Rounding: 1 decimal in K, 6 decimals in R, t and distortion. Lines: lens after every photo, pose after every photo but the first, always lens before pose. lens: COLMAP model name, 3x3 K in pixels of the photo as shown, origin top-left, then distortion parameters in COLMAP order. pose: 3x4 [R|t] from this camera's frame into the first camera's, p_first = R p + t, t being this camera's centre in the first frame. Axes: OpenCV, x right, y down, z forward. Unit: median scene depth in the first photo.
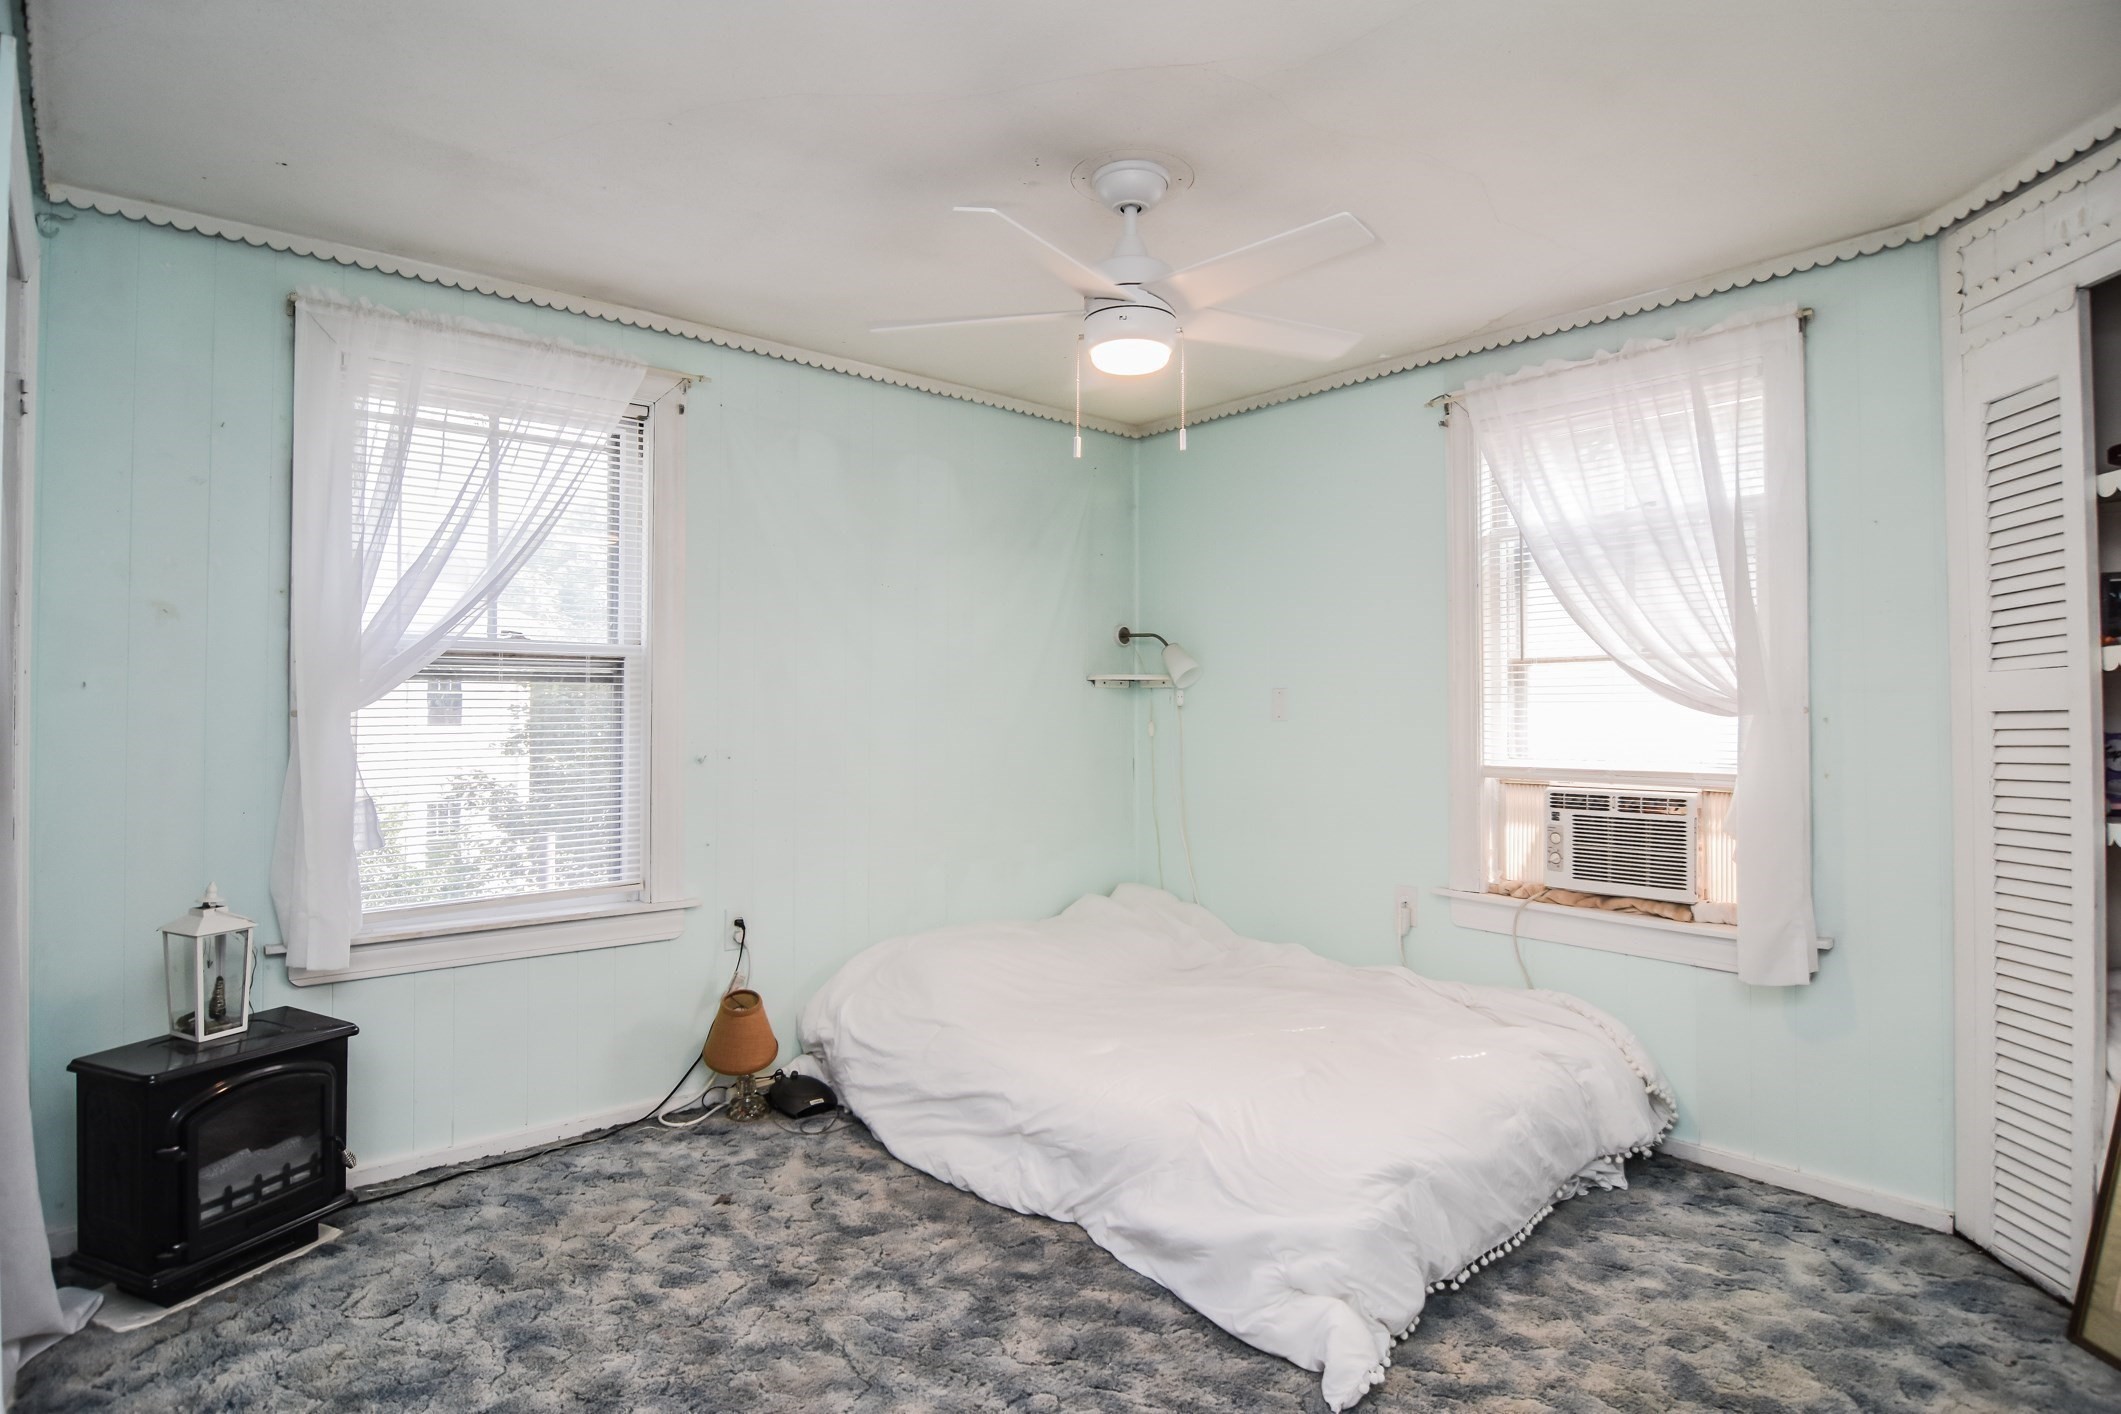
lens RADIAL K [[1130.3, 0, 1065.1], [0, 1130.3, 712.8], [0, 0, 1]] dist [-0.015370, -0.003830]
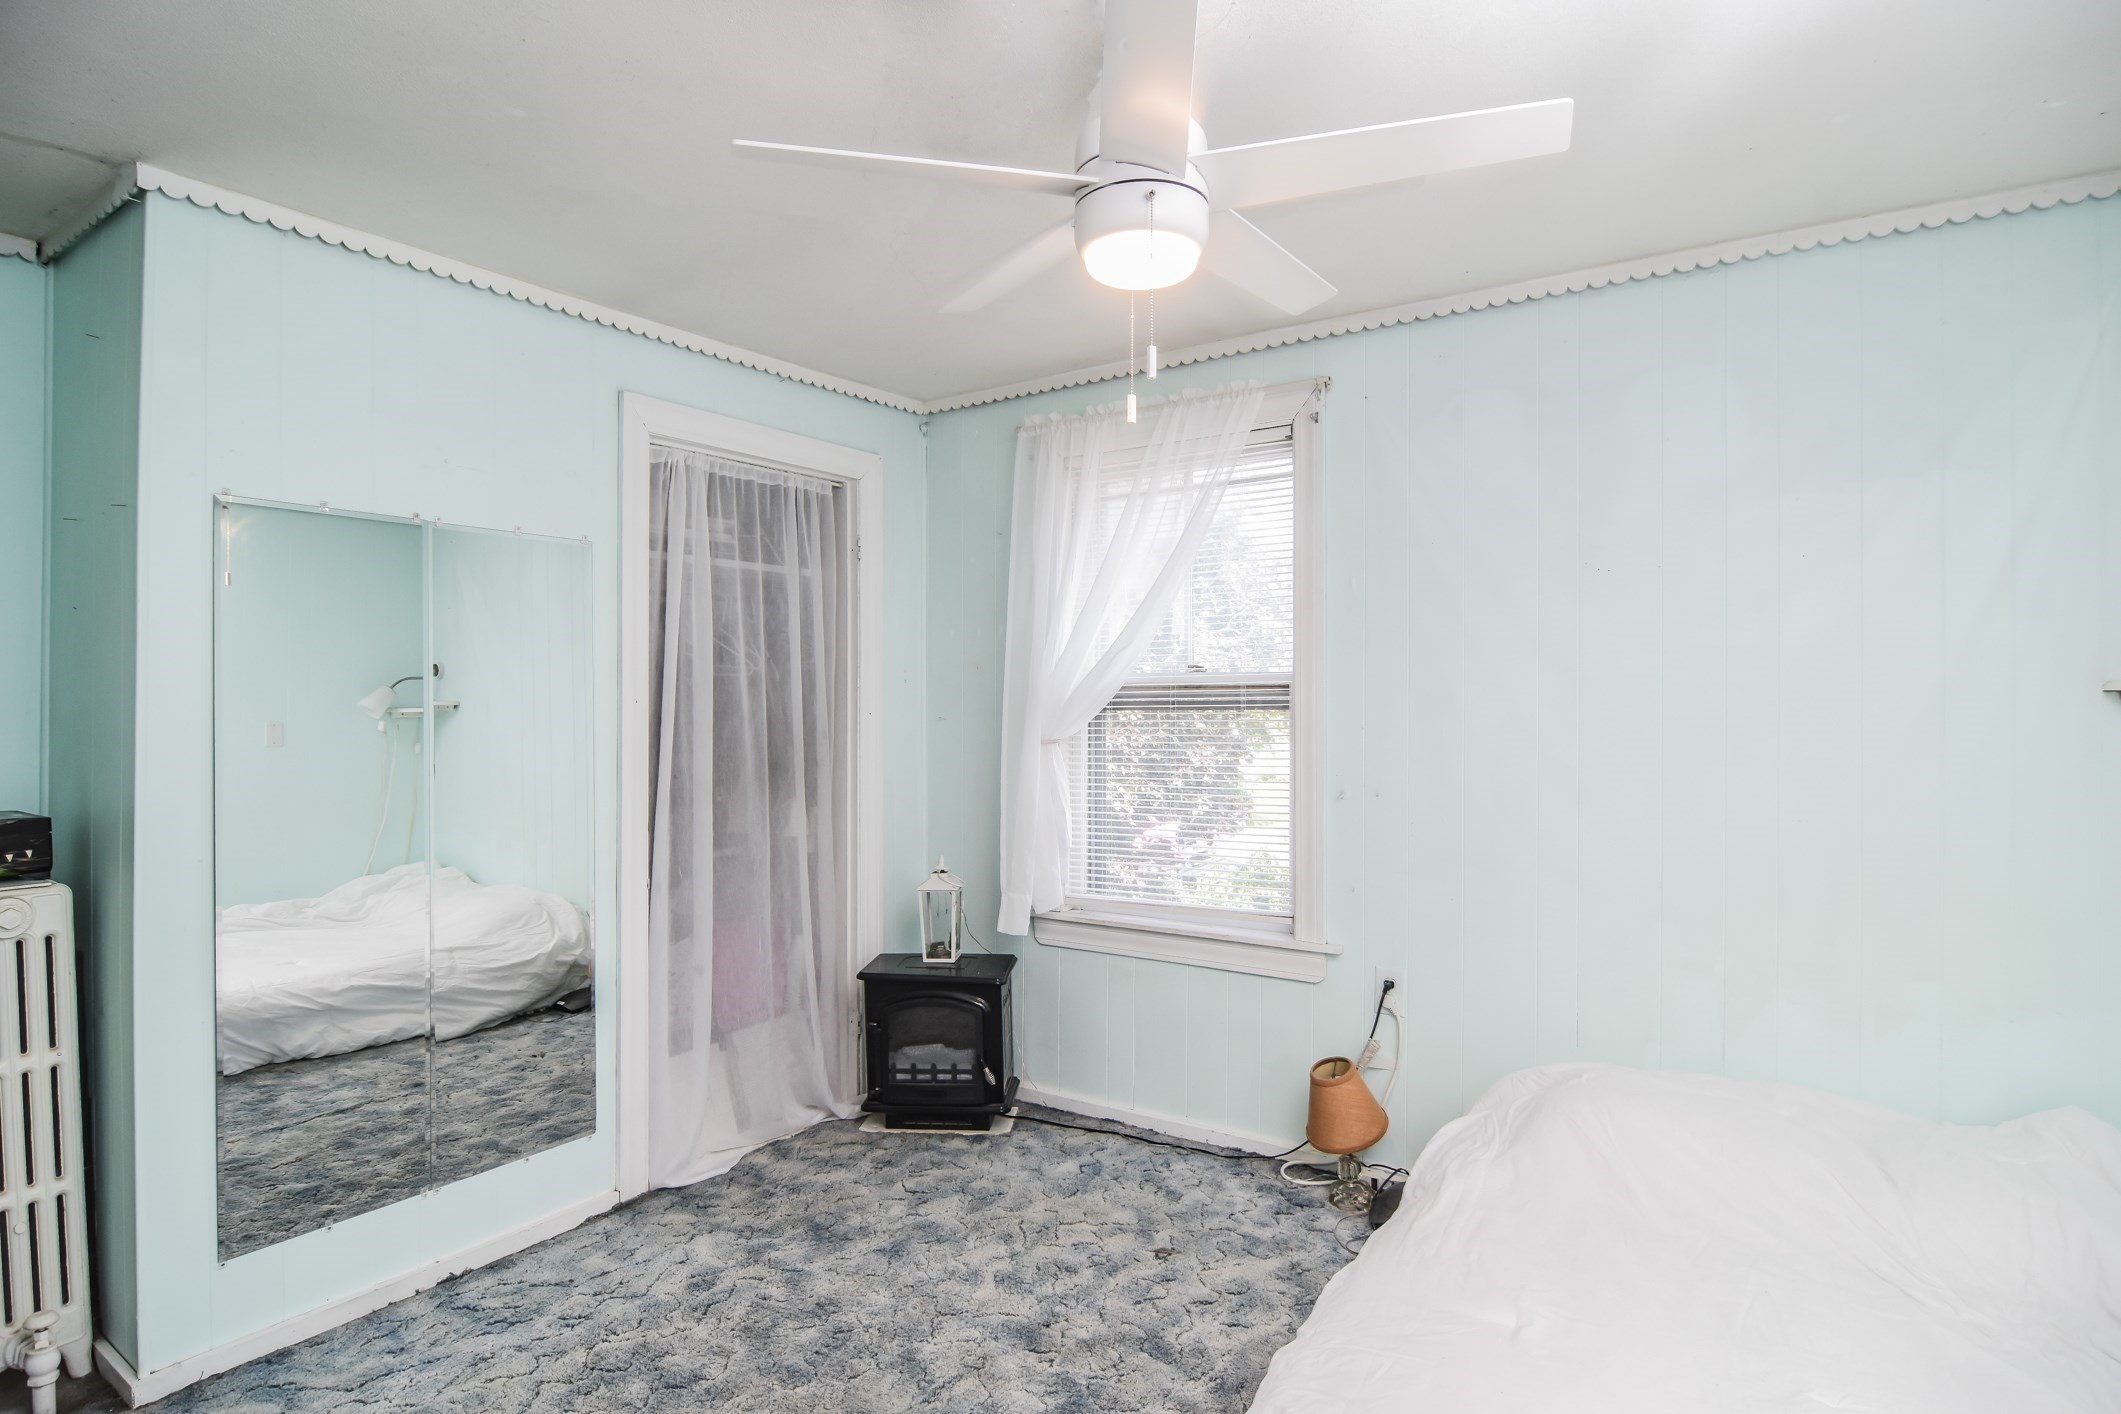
lens RADIAL K [[1130.3, 0, 1064.2], [0, 1130.3, 701.7], [0, 0, 1]] dist [-0.015370, -0.003830]
pose [[0.255992, -0.004981, -0.966666, 0.665413], [0.006171, 0.999975, -0.003519, -0.041527], [0.966659, -0.005064, 0.256017, 0.727696]]
